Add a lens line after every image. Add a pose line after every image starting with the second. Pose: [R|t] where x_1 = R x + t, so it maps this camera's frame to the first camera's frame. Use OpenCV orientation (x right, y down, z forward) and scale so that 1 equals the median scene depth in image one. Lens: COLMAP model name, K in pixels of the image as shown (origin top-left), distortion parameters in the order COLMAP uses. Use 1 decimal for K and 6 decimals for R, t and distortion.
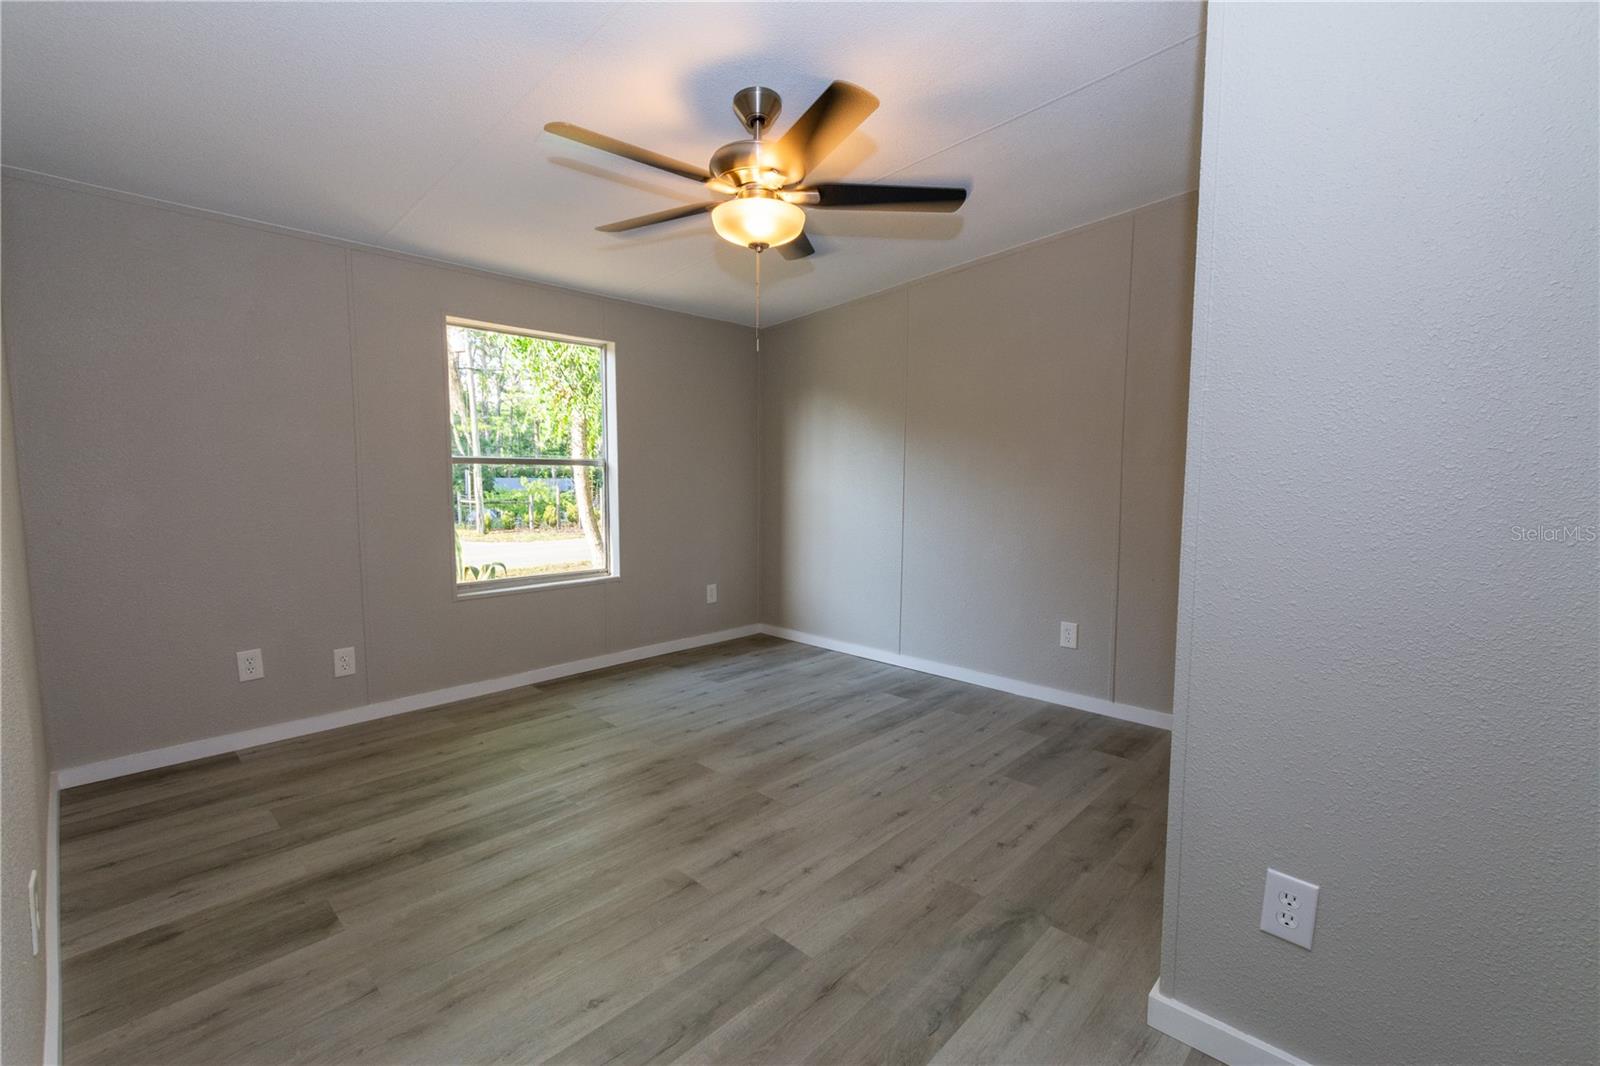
lens RADIAL K [[718.3, 0, 808.7], [0, 718.3, 535.0], [0, 0, 1]] dist [0.005320, -0.000113]
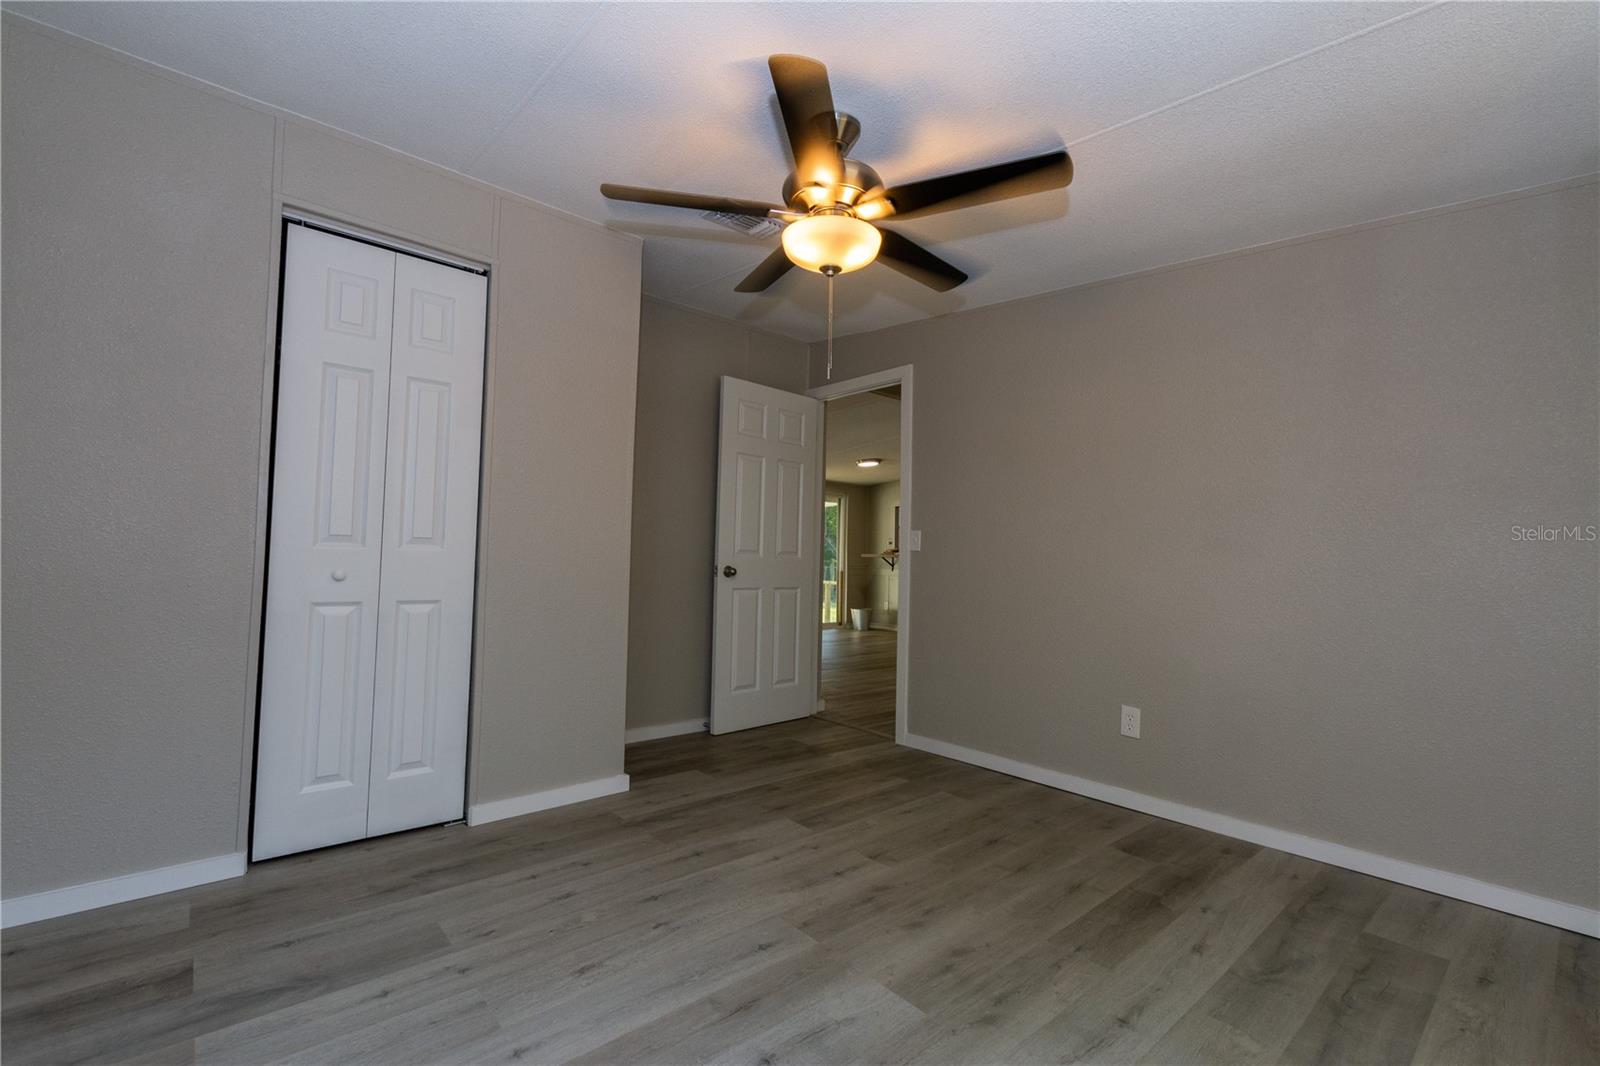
lens RADIAL K [[718.3, 0, 808.7], [0, 718.3, 535.0], [0, 0, 1]] dist [0.005320, -0.000113]
pose [[-0.995235, -0.026426, 0.093858, -0.137410], [-0.021212, 0.998198, 0.056130, -0.109545], [-0.095172, 0.053871, -0.994002, 1.951602]]
